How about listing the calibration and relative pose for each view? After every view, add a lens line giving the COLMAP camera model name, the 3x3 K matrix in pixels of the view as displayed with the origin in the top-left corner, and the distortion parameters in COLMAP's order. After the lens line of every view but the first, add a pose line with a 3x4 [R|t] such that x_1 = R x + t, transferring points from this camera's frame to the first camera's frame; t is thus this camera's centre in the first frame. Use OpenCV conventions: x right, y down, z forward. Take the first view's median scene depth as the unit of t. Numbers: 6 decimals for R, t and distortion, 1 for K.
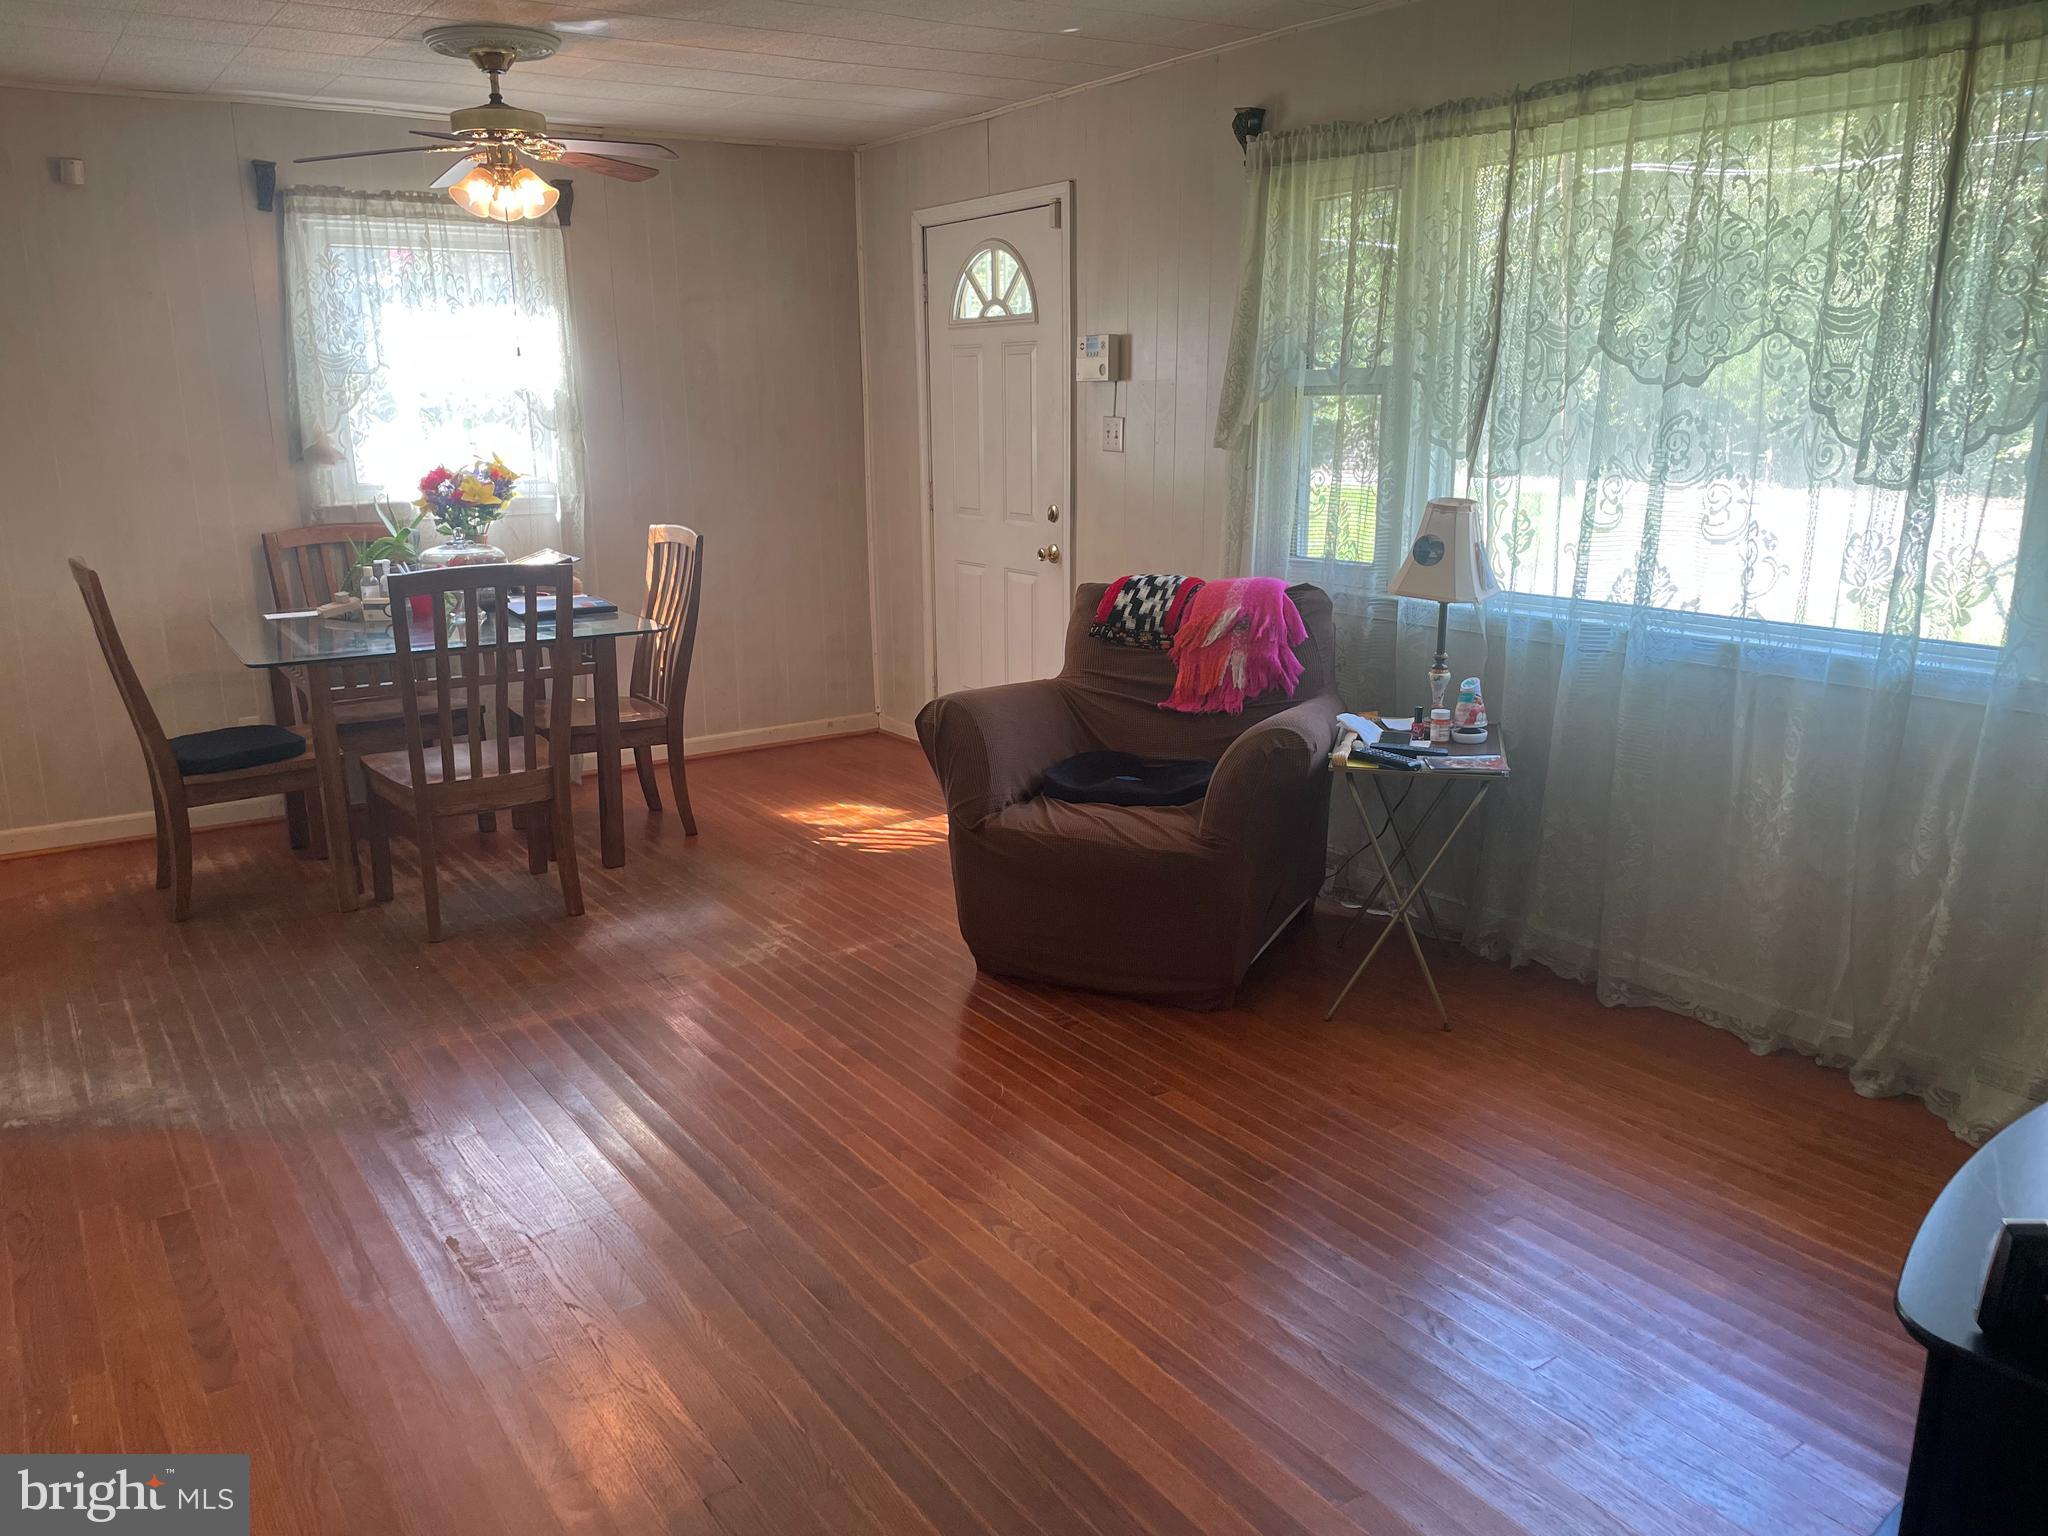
lens RADIAL K [[1552.9, 0, 1047.7], [0, 1552.9, 767.4], [0, 0, 1]] dist [0.098412, -0.149743]
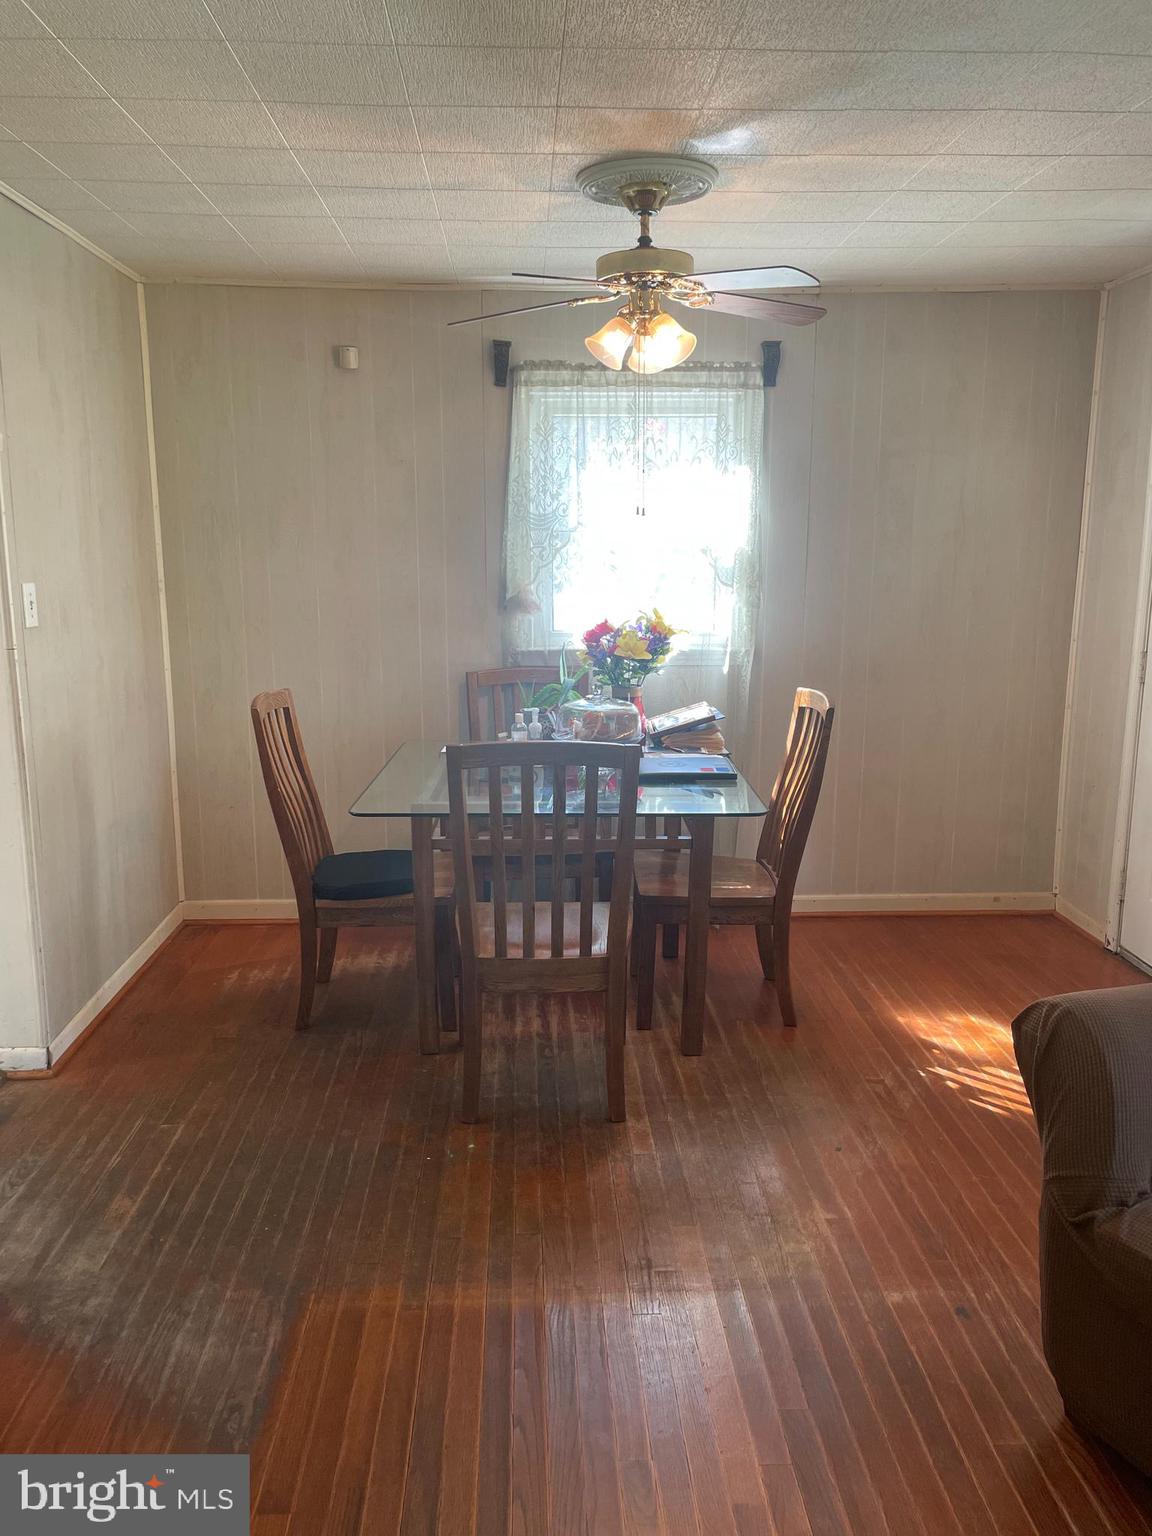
lens RADIAL K [[1164.6, 0, 570.4], [0, 1164.6, 750.0], [0, 0, 1]] dist [0.098412, -0.149743]
pose [[0.841734, 0.107434, -0.529095, 0.011681], [-0.136577, 0.990498, -0.016156, -0.090972], [0.522331, 0.085861, 0.848409, 0.341488]]
